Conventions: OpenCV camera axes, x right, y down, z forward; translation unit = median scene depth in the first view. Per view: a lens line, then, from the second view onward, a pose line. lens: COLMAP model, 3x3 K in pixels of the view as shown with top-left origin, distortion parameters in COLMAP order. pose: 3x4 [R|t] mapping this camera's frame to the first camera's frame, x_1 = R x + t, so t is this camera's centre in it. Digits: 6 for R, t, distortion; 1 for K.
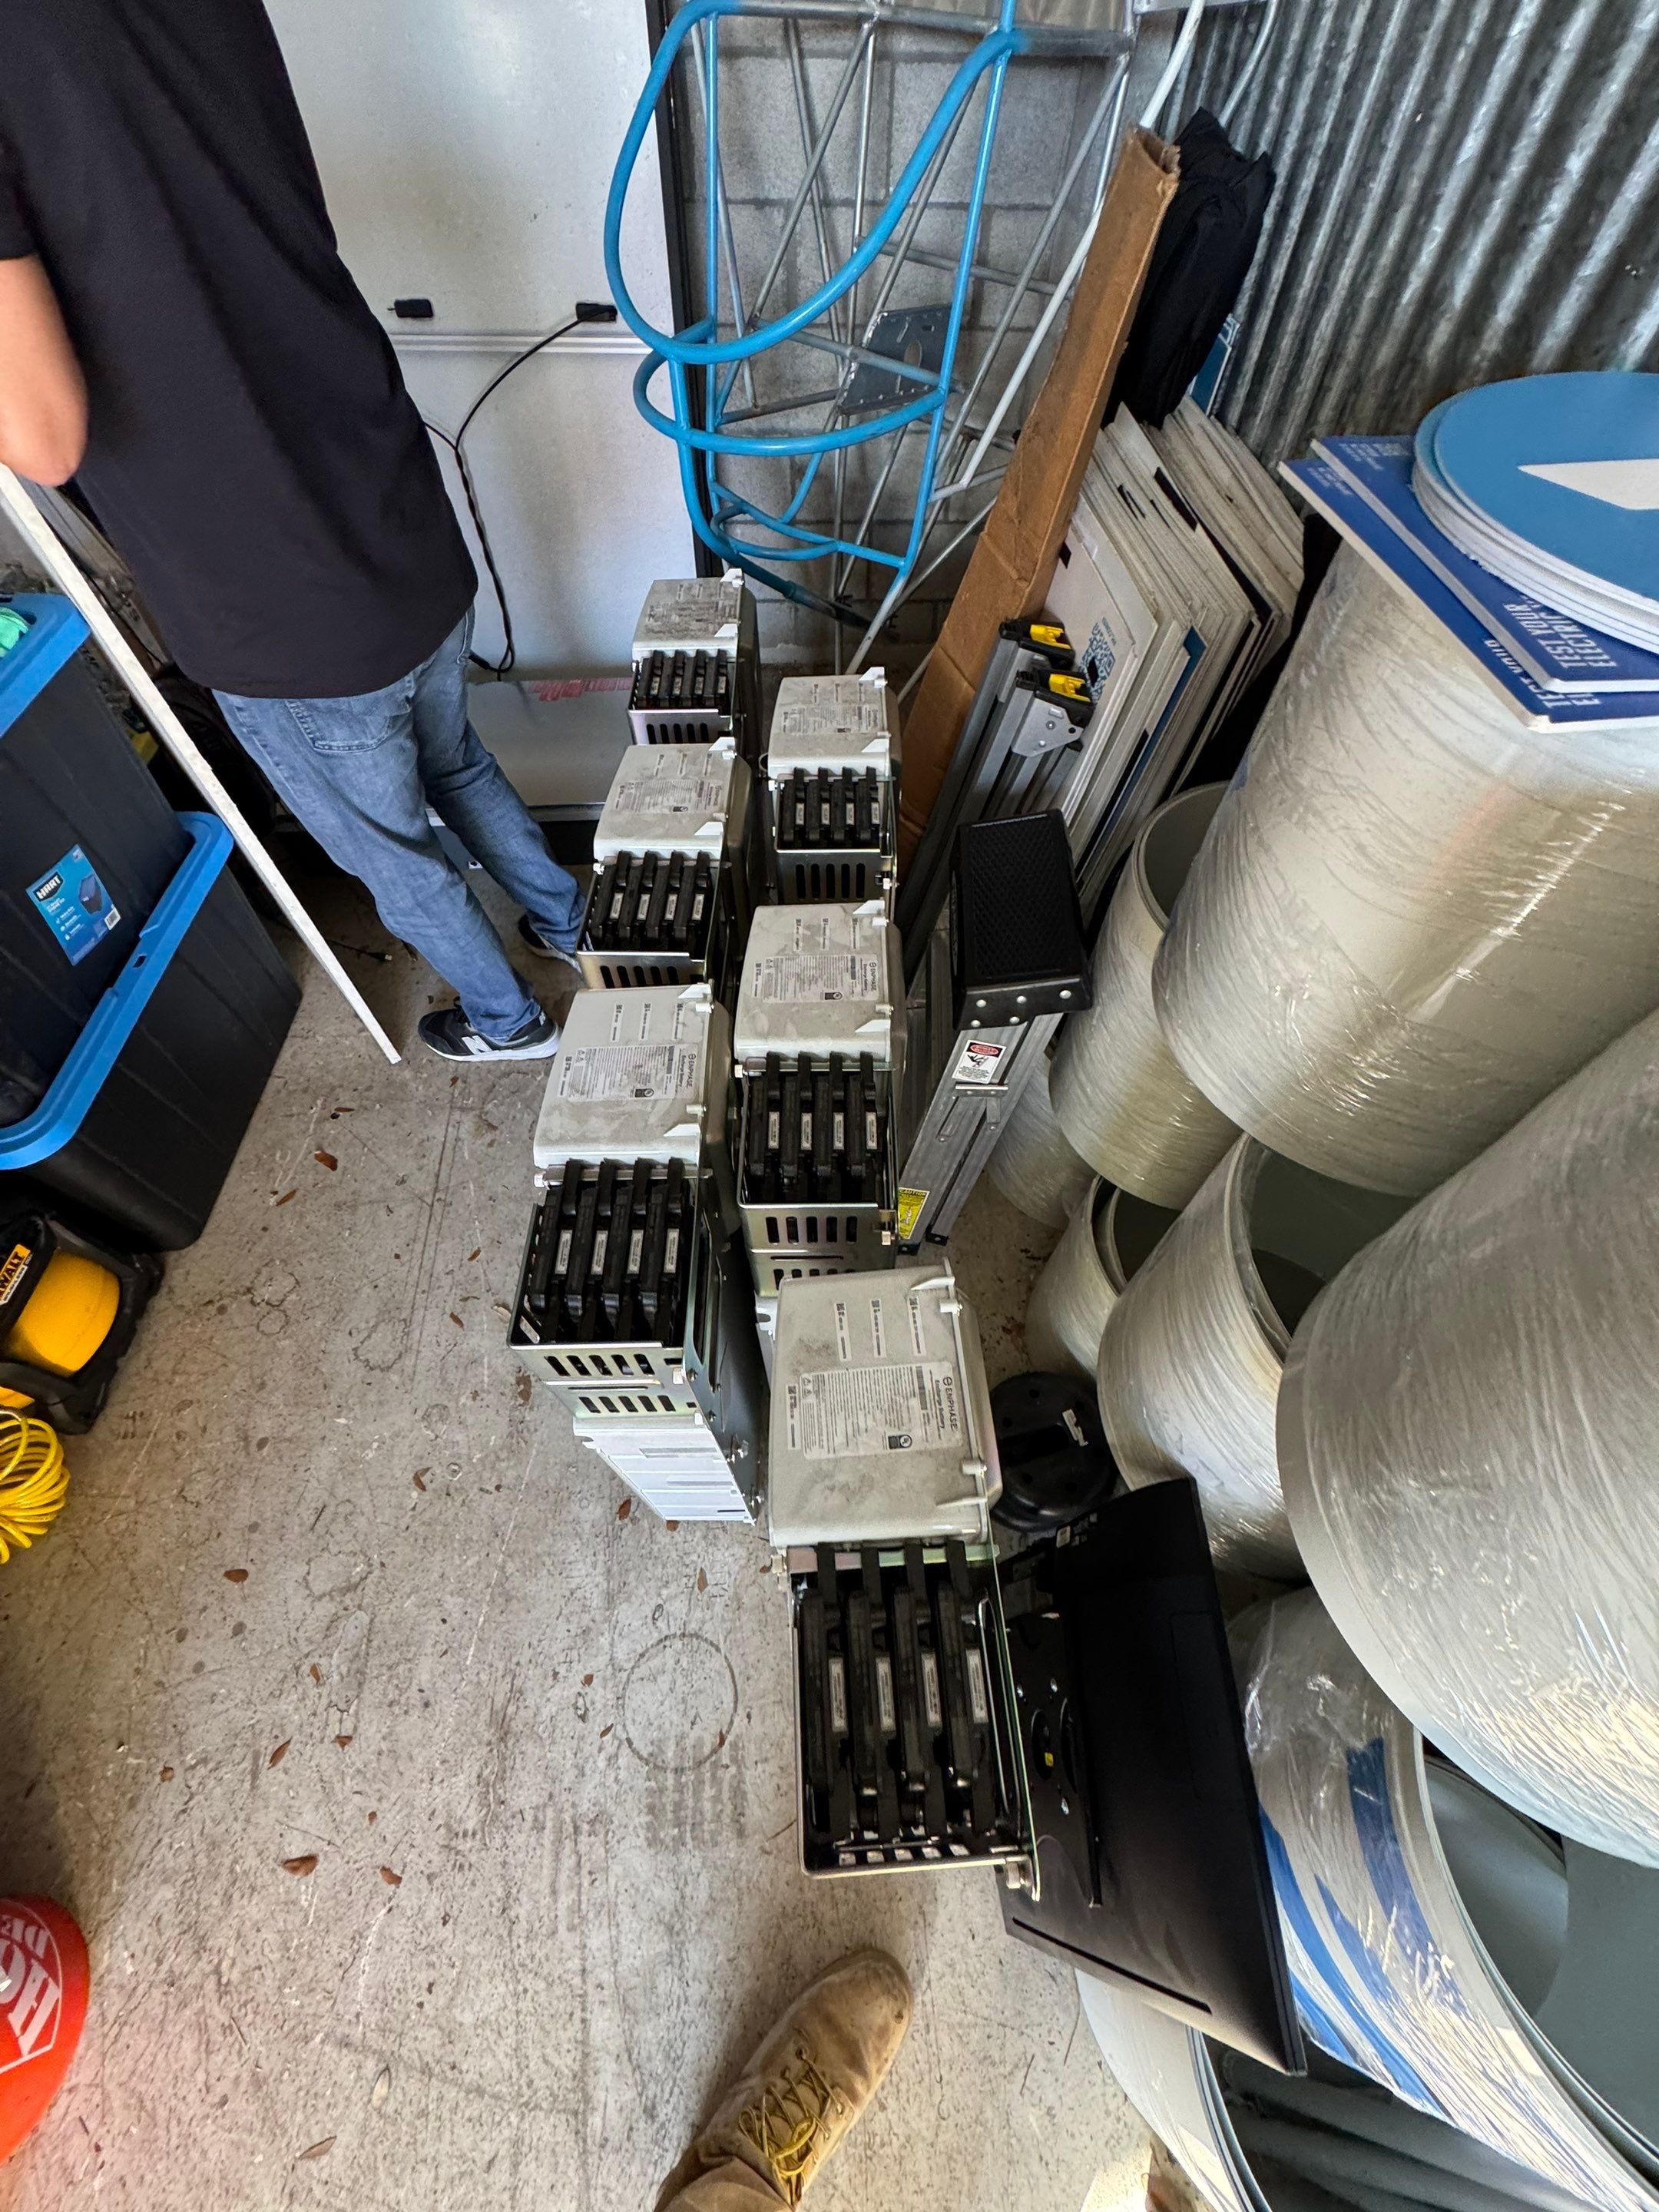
lens RADIAL K [[890.0, 0, 839.9], [0, 890.0, 1106.4], [0, 0, 1]] dist [0.008400, -0.000737]
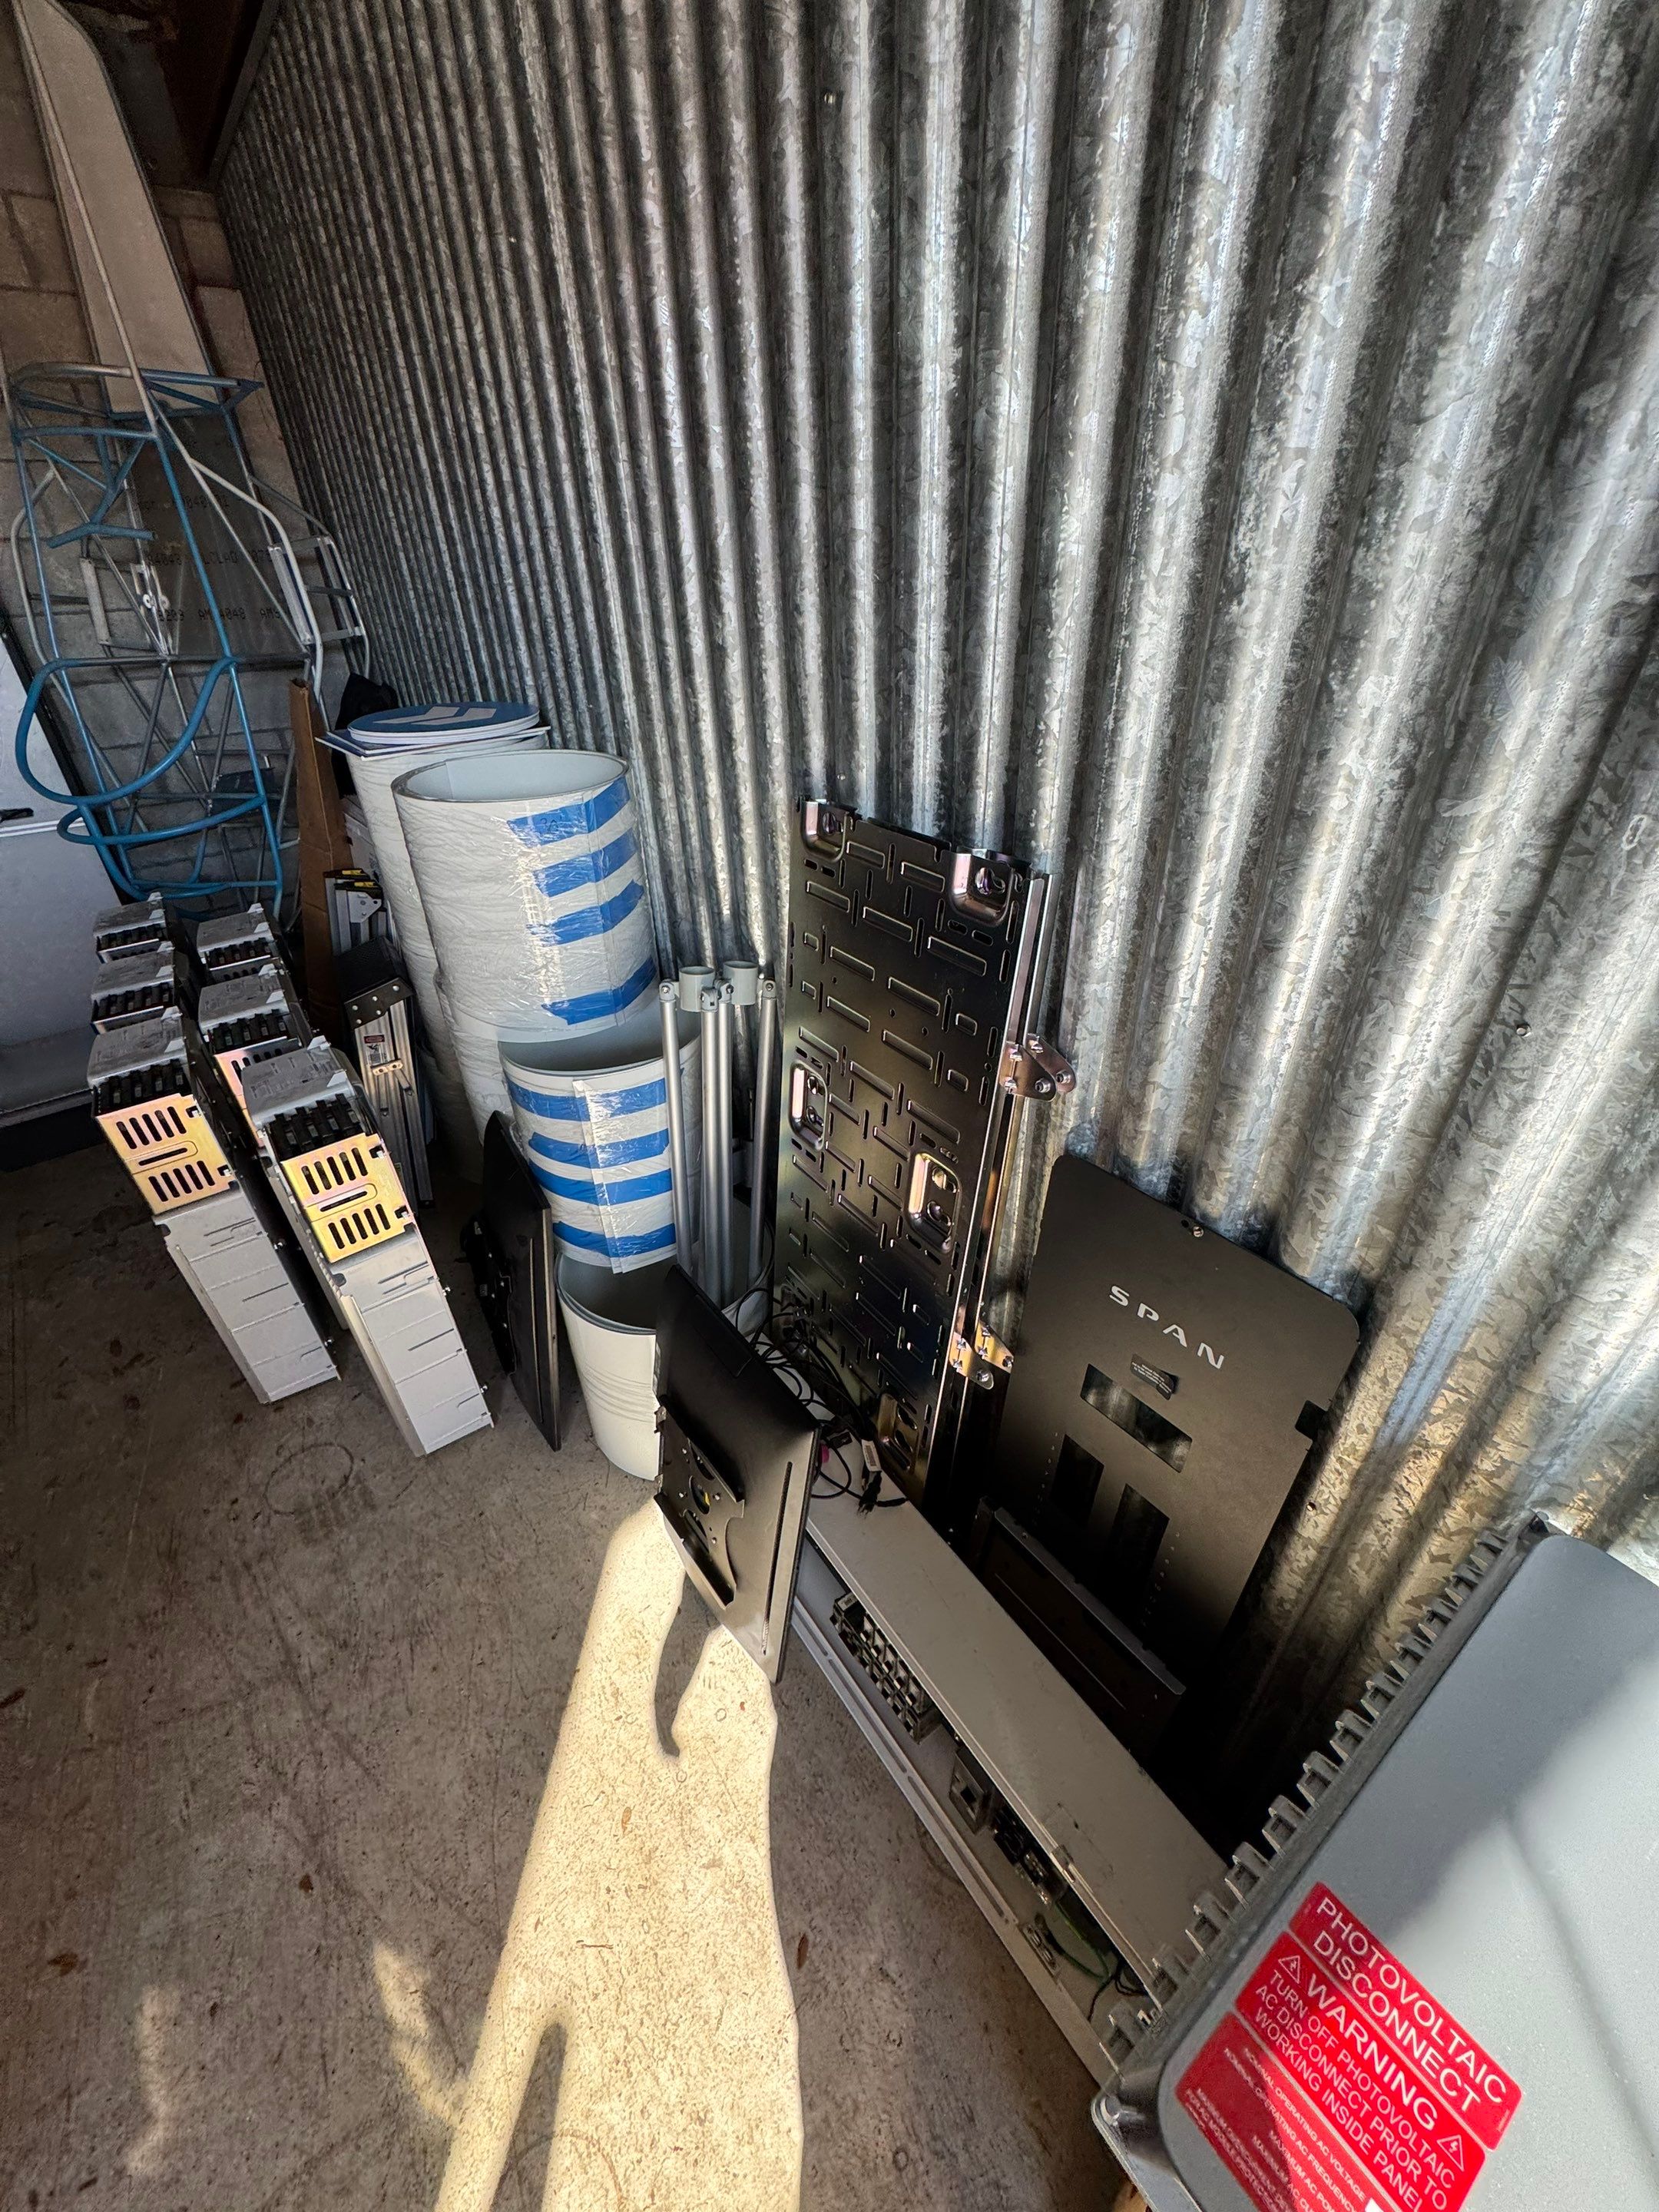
lens RADIAL K [[890.0, 0, 837.9], [0, 890.0, 1104.9], [0, 0, 1]] dist [0.008400, -0.000737]
pose [[0.834725, -0.330961, 0.440112, 0.104185], [0.476320, 0.835002, -0.275483, 1.014793], [-0.276321, 0.439587, 0.854640, -0.785524]]
